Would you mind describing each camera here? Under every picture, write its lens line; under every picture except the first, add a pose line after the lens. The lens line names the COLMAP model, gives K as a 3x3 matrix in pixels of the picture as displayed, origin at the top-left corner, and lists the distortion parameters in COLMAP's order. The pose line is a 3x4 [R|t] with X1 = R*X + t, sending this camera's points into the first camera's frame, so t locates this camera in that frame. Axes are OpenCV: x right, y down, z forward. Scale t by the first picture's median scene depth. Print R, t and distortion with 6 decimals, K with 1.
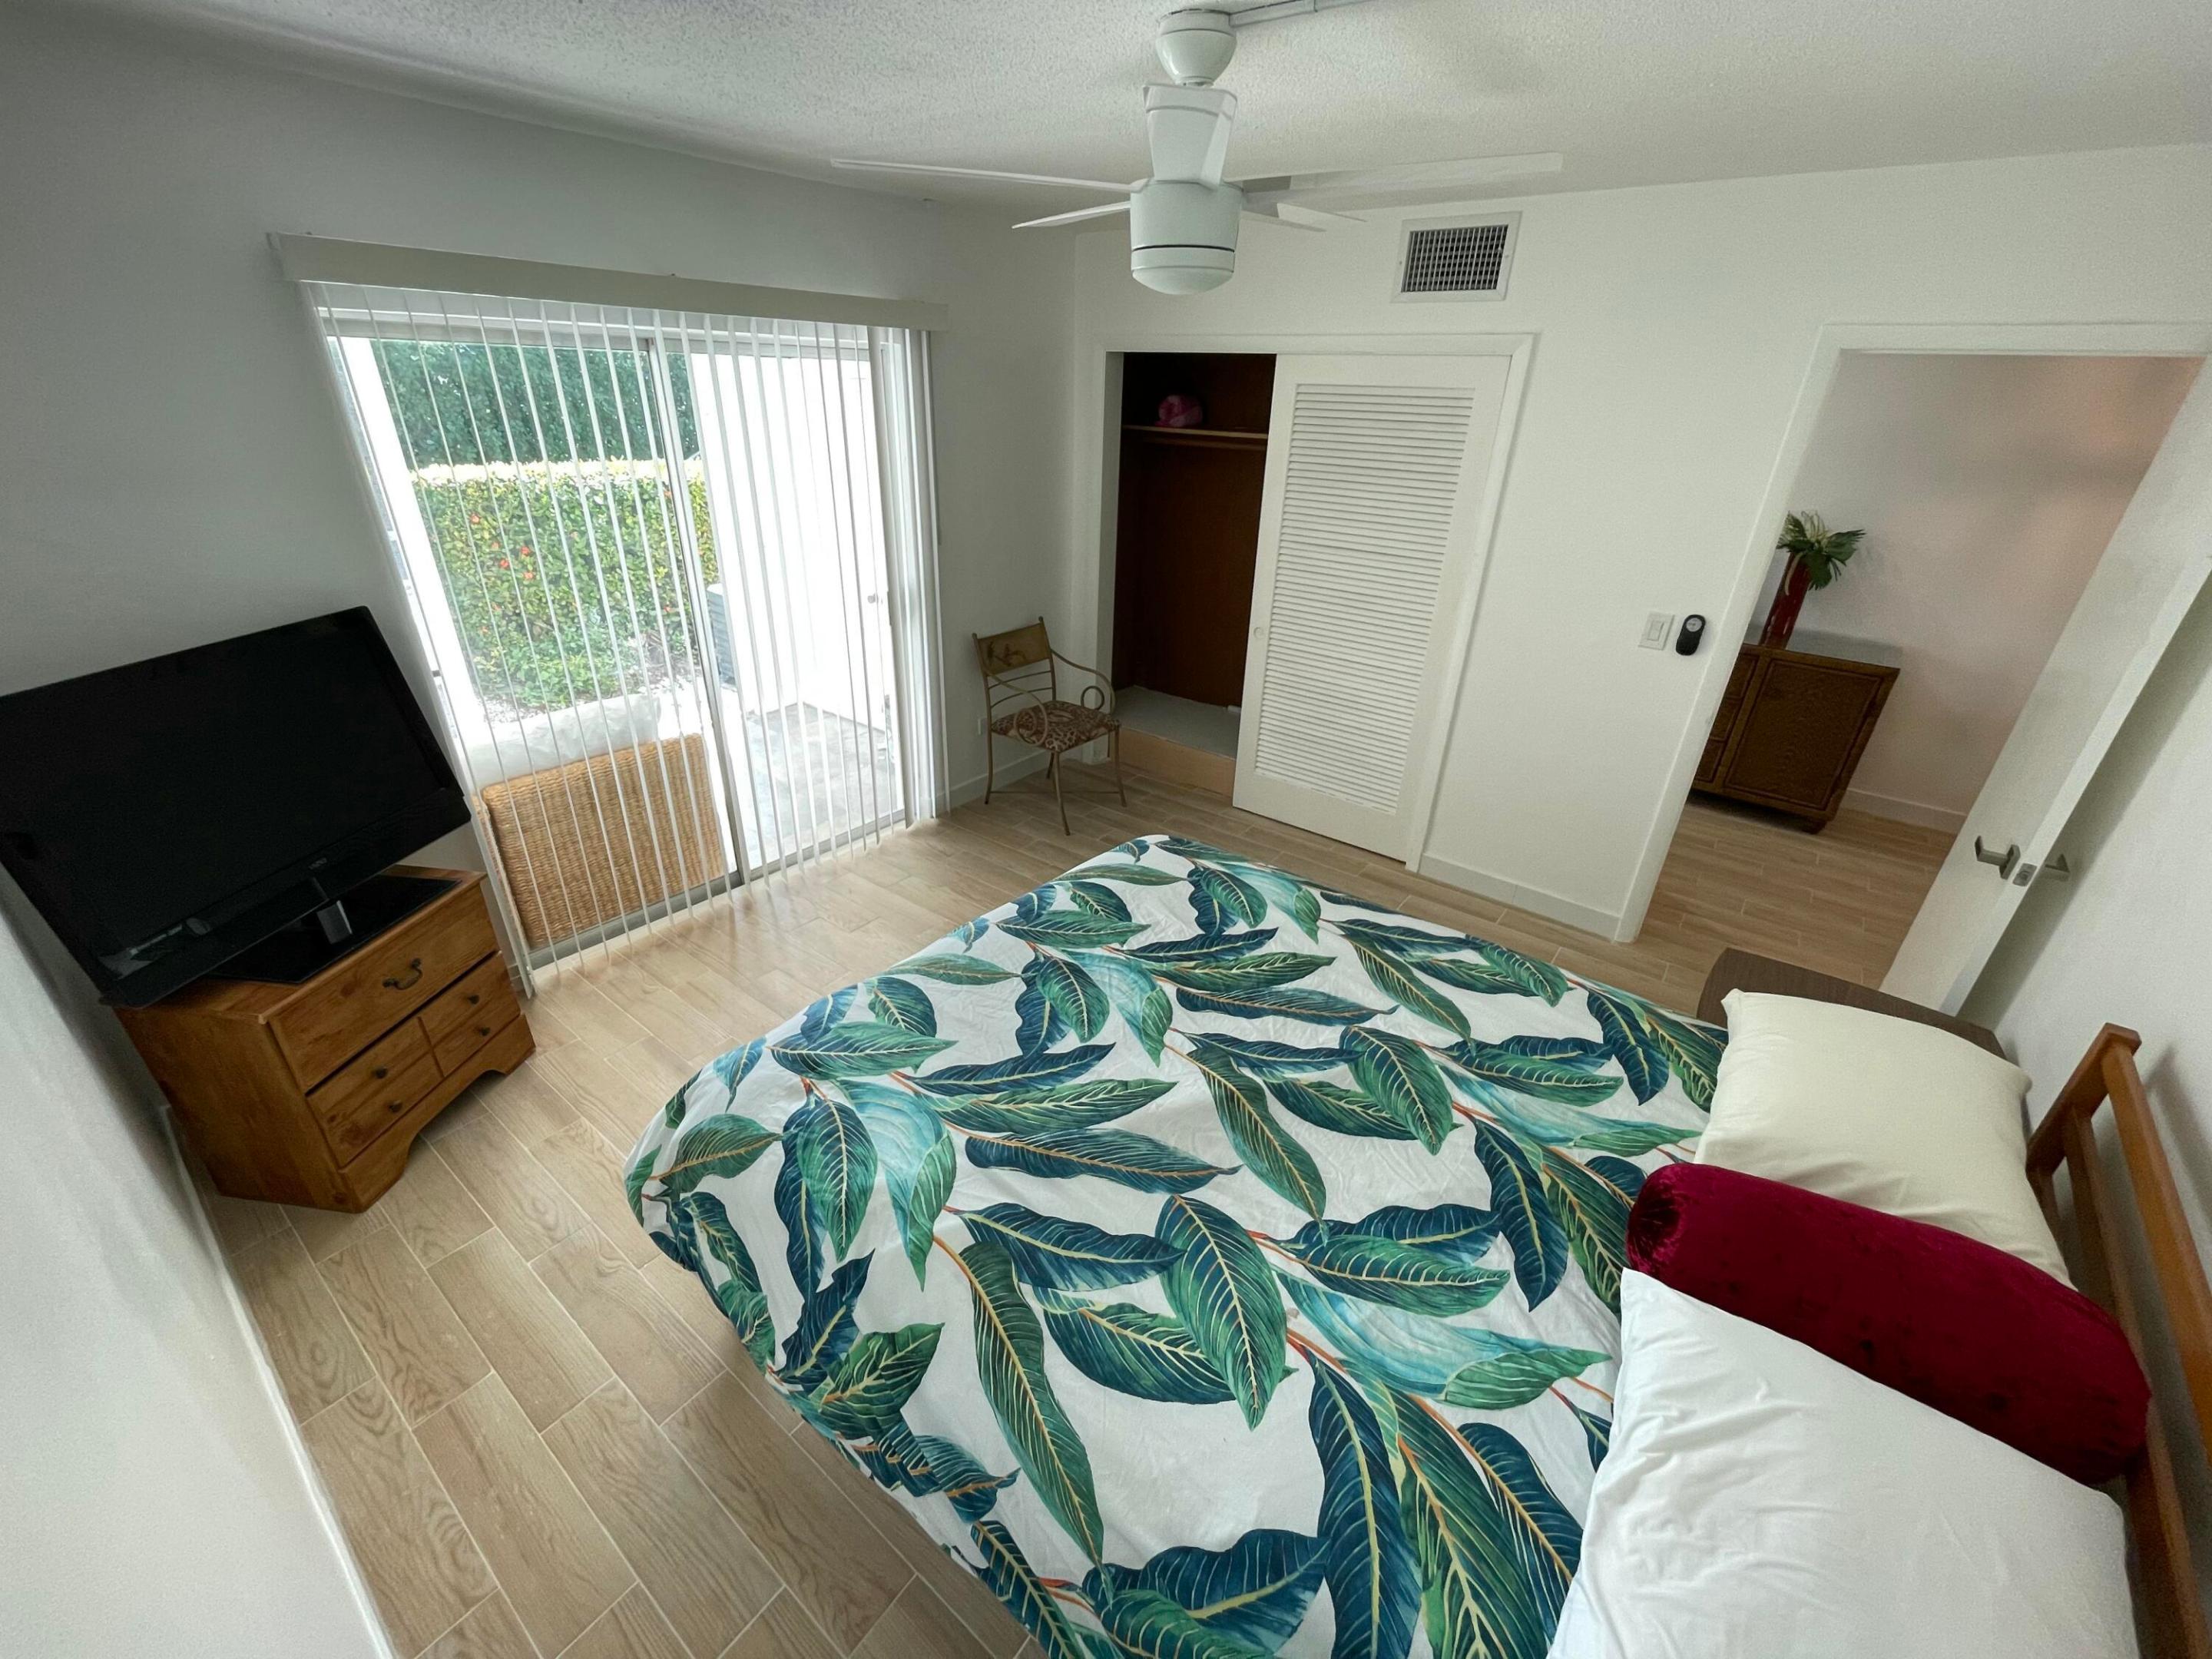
lens RADIAL K [[894.8, 0, 1105.1], [0, 894.8, 832.5], [0, 0, 1]] dist [-0.000034, -0.001451]
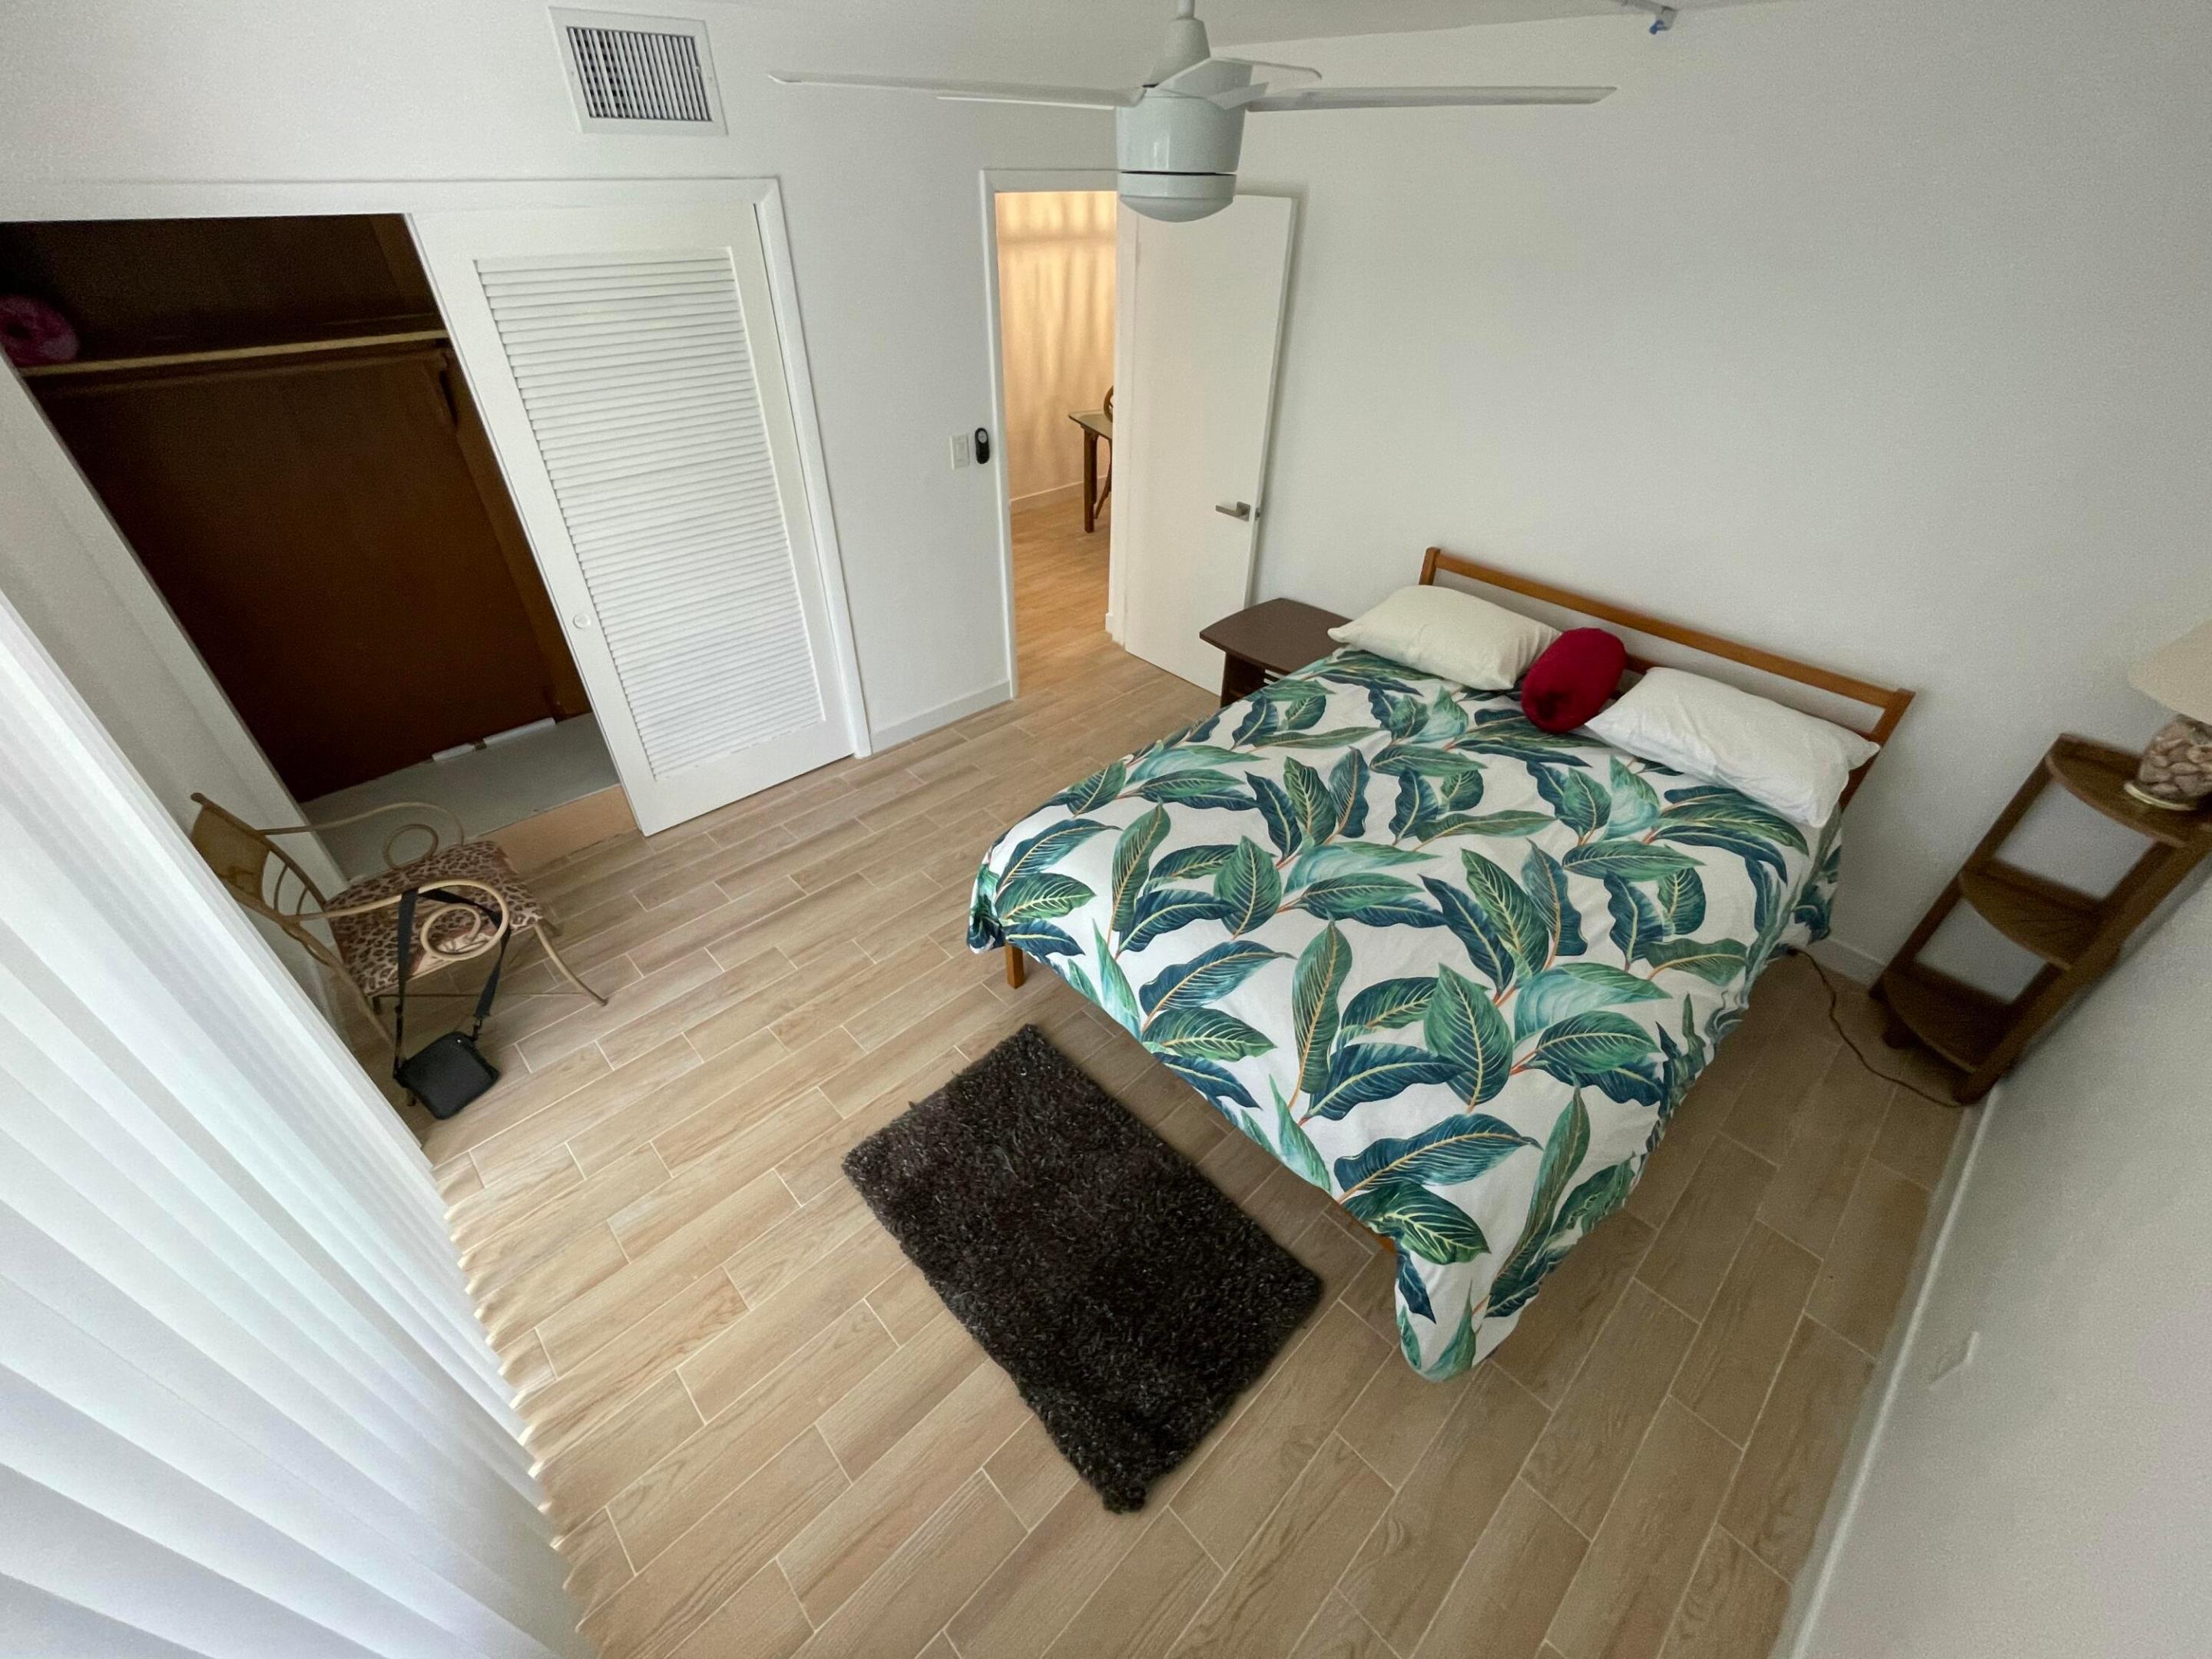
lens RADIAL K [[894.8, 0, 1108.0], [0, 894.8, 826.0], [0, 0, 1]] dist [-0.000034, -0.001451]
pose [[0.155520, -0.614254, 0.773632, -1.043743], [0.438446, 0.744715, 0.503155, -0.676558], [-0.885200, 0.260945, 0.385135, 0.936152]]
